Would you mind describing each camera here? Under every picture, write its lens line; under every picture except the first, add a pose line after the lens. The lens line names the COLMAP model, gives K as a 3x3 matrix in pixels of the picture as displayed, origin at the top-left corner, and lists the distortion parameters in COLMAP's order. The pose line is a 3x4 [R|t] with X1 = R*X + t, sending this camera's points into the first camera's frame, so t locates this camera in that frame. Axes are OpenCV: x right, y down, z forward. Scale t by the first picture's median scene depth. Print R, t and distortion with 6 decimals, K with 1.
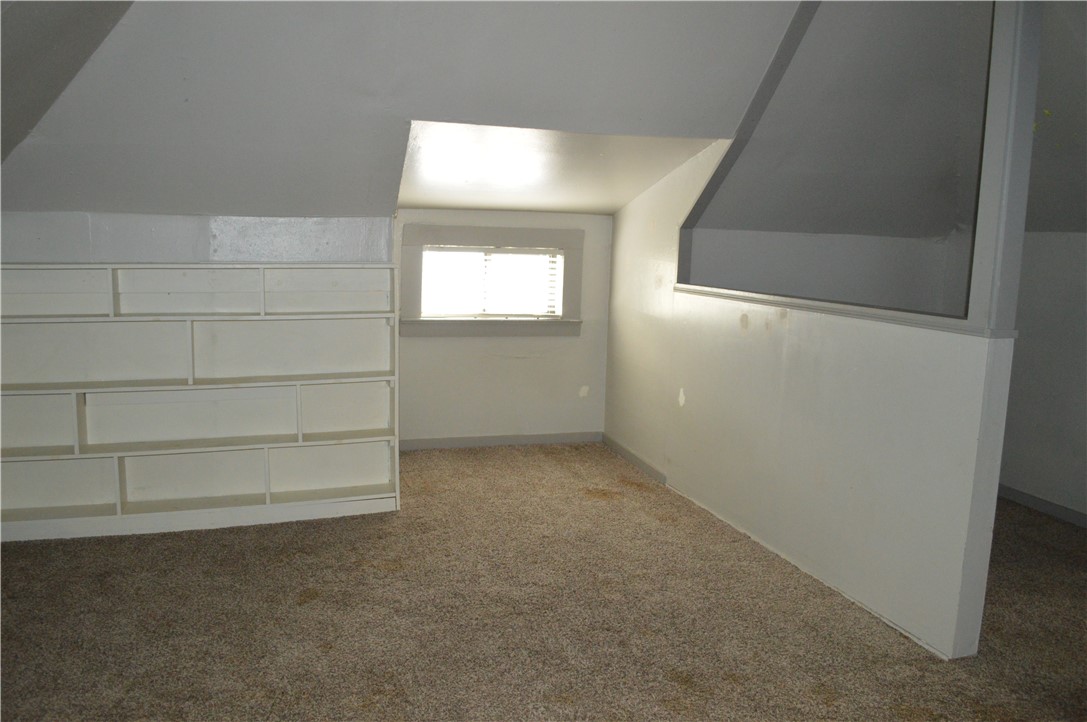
lens RADIAL K [[860.6, 0, 545.7], [0, 860.6, 361.7], [0, 0, 1]] dist [-0.090789, 0.020174]
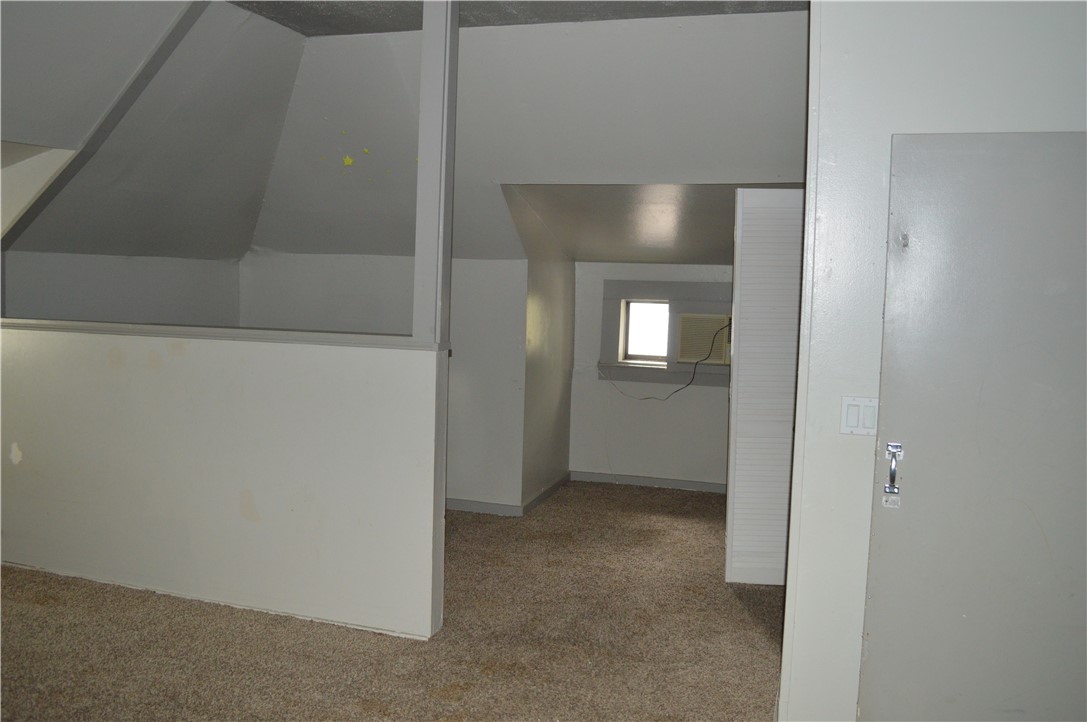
lens RADIAL K [[860.6, 0, 534.5], [0, 860.6, 359.0], [0, 0, 1]] dist [-0.090789, 0.020174]
pose [[0.574303, -0.085035, 0.814215, -0.214703], [0.103168, 0.994179, 0.031061, -0.024441], [-0.812116, 0.066163, 0.579732, 0.125850]]
